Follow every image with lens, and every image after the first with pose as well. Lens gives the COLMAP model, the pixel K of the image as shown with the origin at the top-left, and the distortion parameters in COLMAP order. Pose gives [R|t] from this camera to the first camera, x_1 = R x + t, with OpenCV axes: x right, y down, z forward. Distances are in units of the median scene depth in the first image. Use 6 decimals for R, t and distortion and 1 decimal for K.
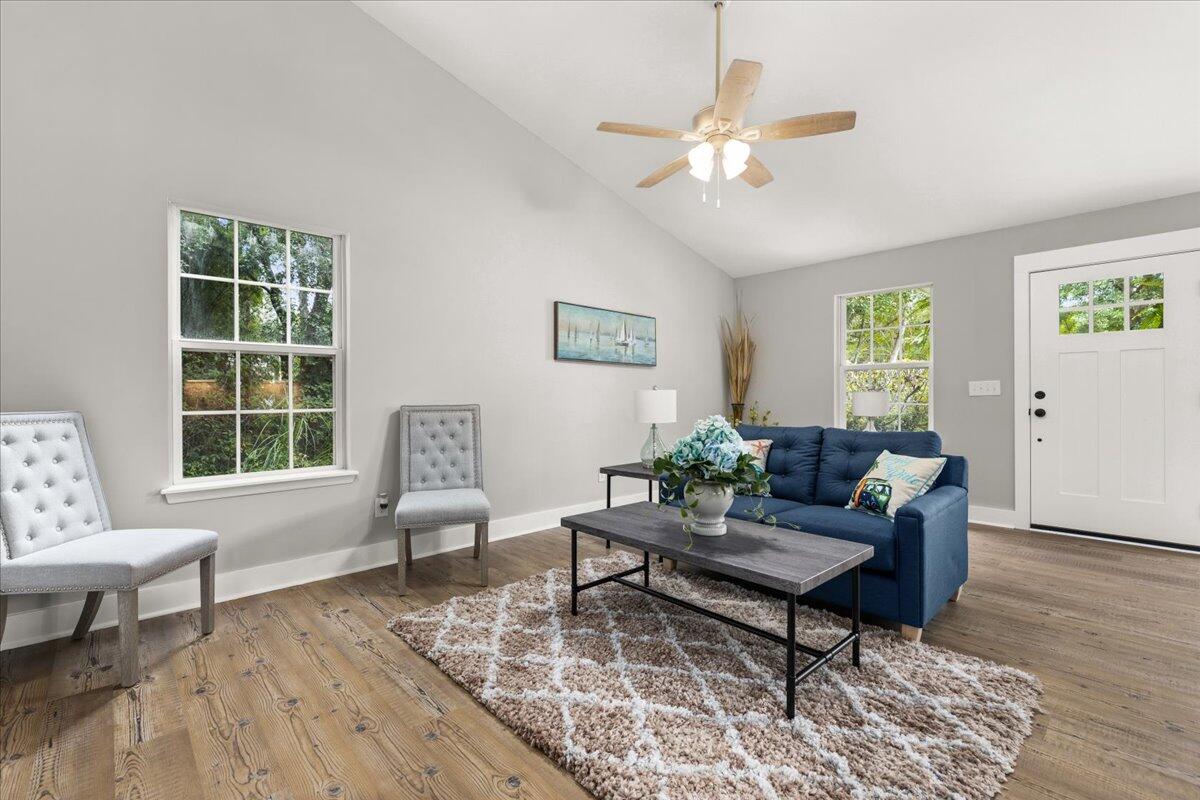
lens RADIAL K [[518.4, 0, 600.0], [0, 518.4, 400.0], [0, 0, 1]] dist [-0.001495, 0.000038]
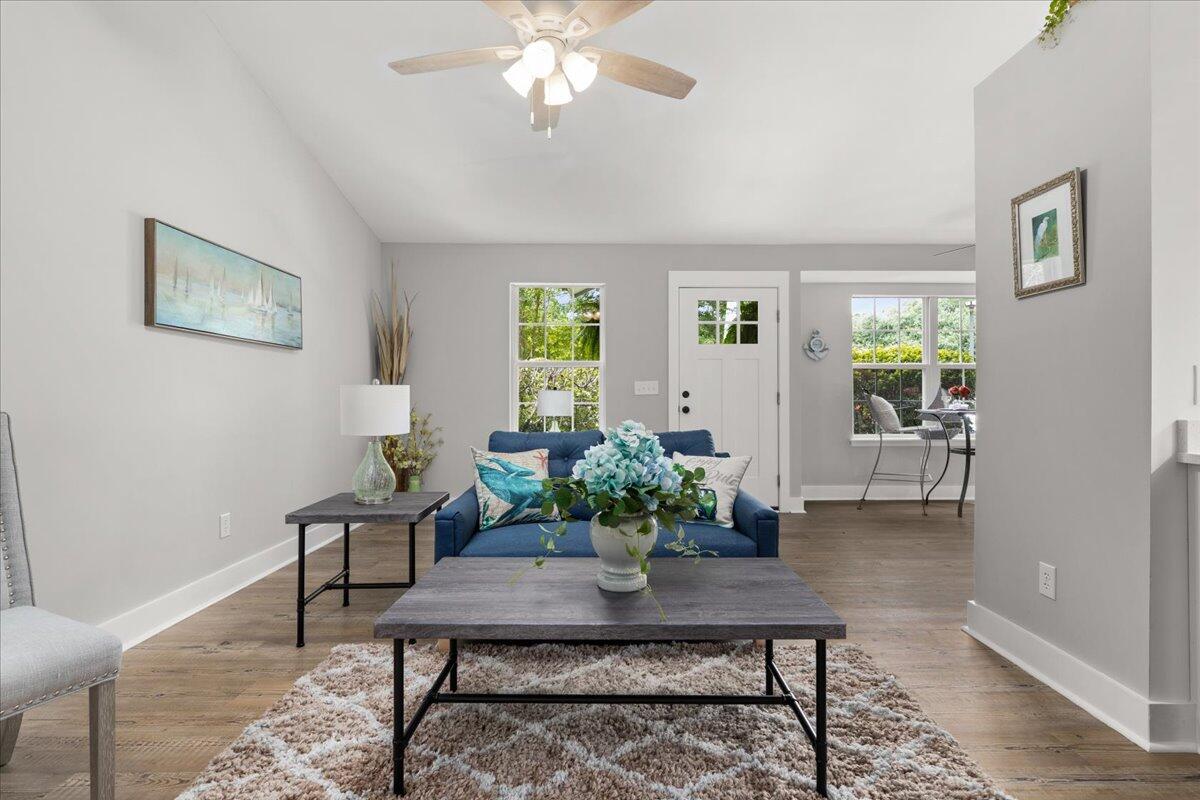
lens RADIAL K [[574.4, 0, 605.1], [0, 574.4, 396.6], [0, 0, 1]] dist [-0.001463, 0.000660]
pose [[0.681129, 0.000007, 0.732163, -0.266161], [0.003560, 0.999988, -0.003321, -0.001232], [-0.732154, 0.004868, 0.681121, 0.329689]]
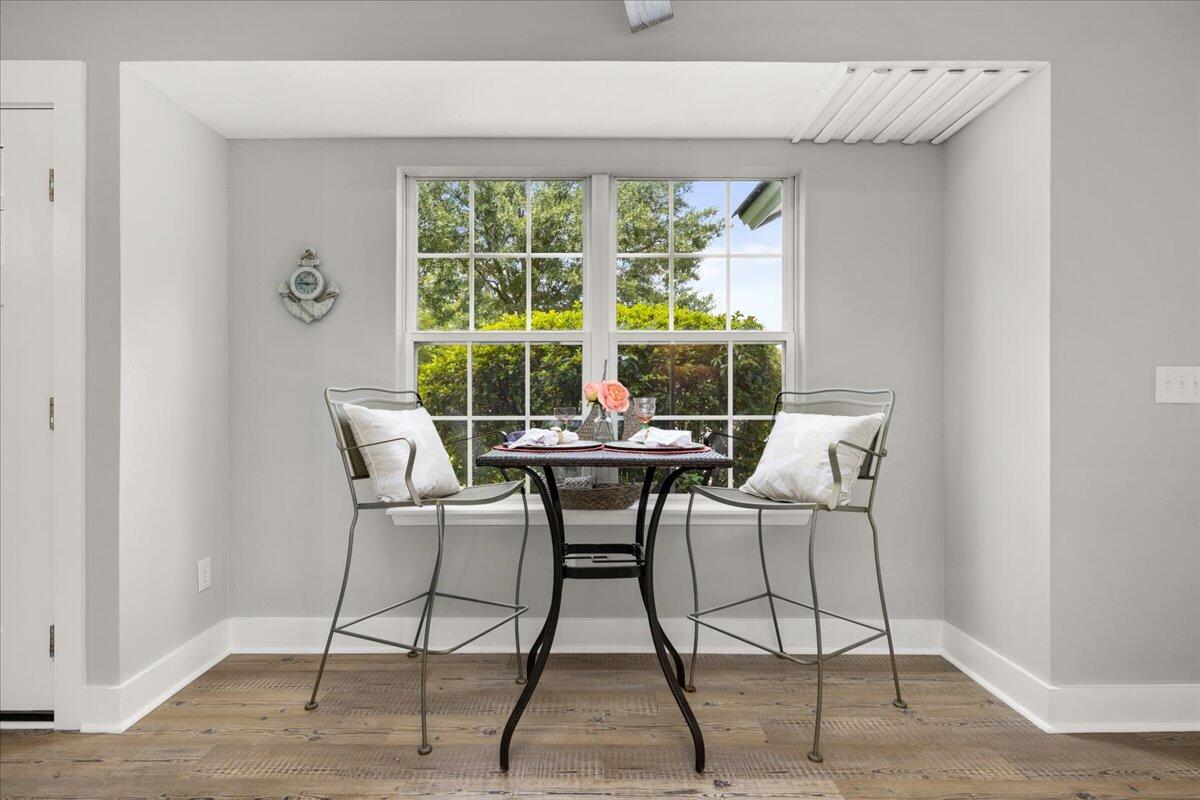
lens RADIAL K [[574.4, 0, 605.1], [0, 574.4, 396.6], [0, 0, 1]] dist [-0.001463, 0.000660]
pose [[0.688835, 0.010337, 0.724844, 1.216032], [-0.001524, 0.999917, -0.012811, -0.010492], [-0.724916, 0.007720, 0.688794, 0.268573]]
